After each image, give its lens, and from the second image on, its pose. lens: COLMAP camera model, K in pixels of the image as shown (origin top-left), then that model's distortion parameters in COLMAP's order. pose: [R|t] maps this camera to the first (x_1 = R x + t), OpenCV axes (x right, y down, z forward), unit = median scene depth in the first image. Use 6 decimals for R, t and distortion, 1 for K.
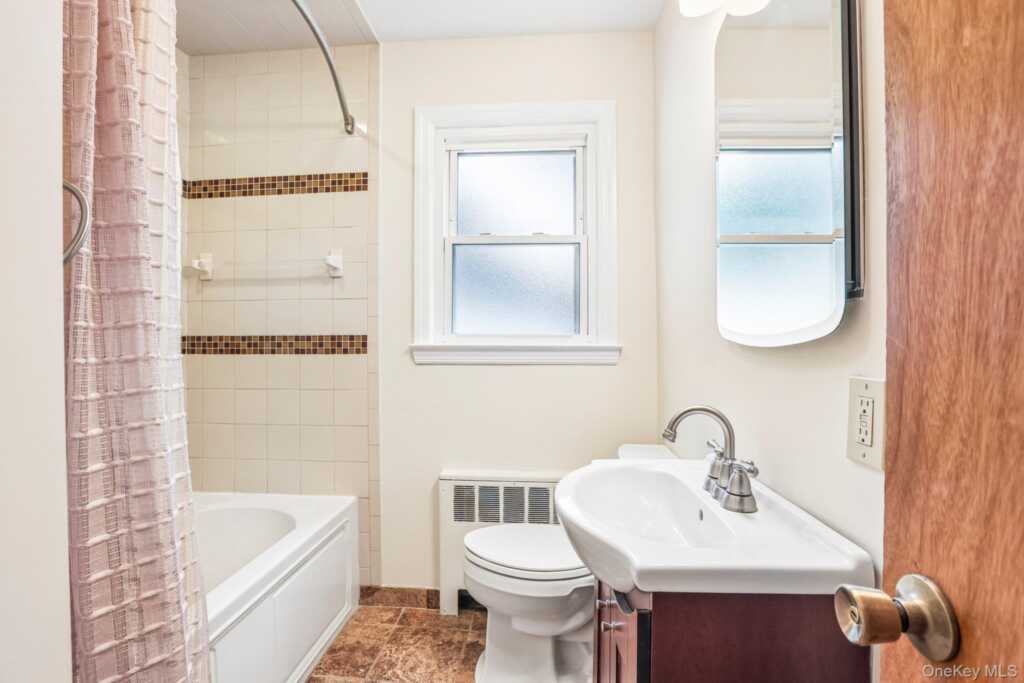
lens RADIAL K [[480.0, 0, 512.0], [0, 480.0, 341.5], [0, 0, 1]] dist [-0.040914, 0.000716]
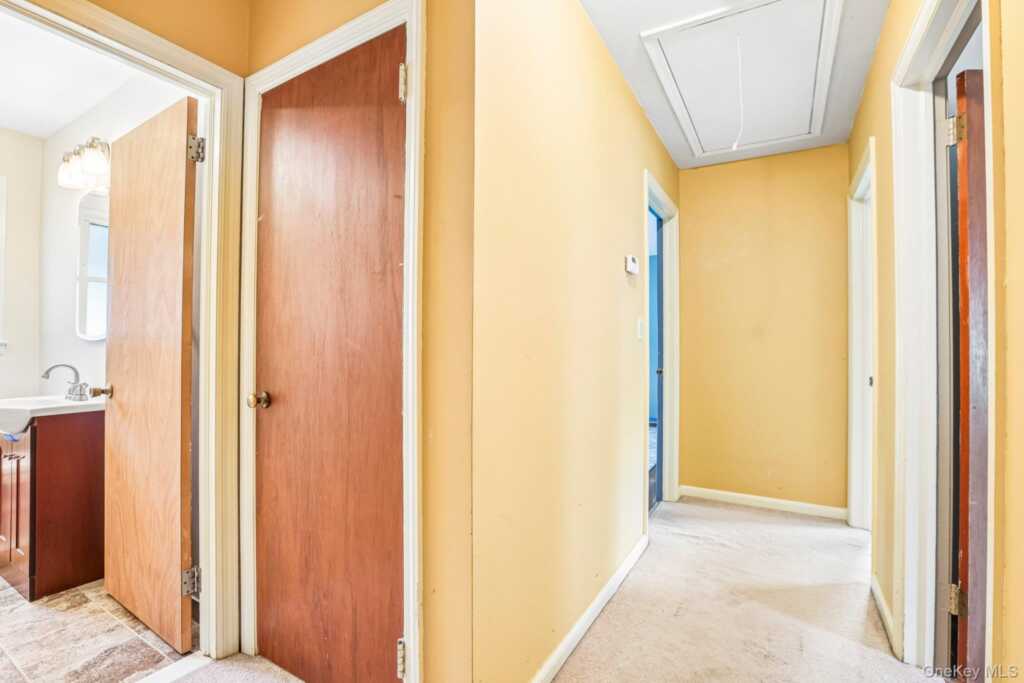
lens RADIAL K [[466.3, 0, 512.0], [0, 466.3, 341.5], [0, 0, 1]] dist [-0.016583, 0.000152]
pose [[0.456280, 0.007070, 0.889808, -0.671682], [-0.000822, 0.999971, -0.007524, 0.032537], [-0.889836, 0.002702, 0.456272, -2.201377]]
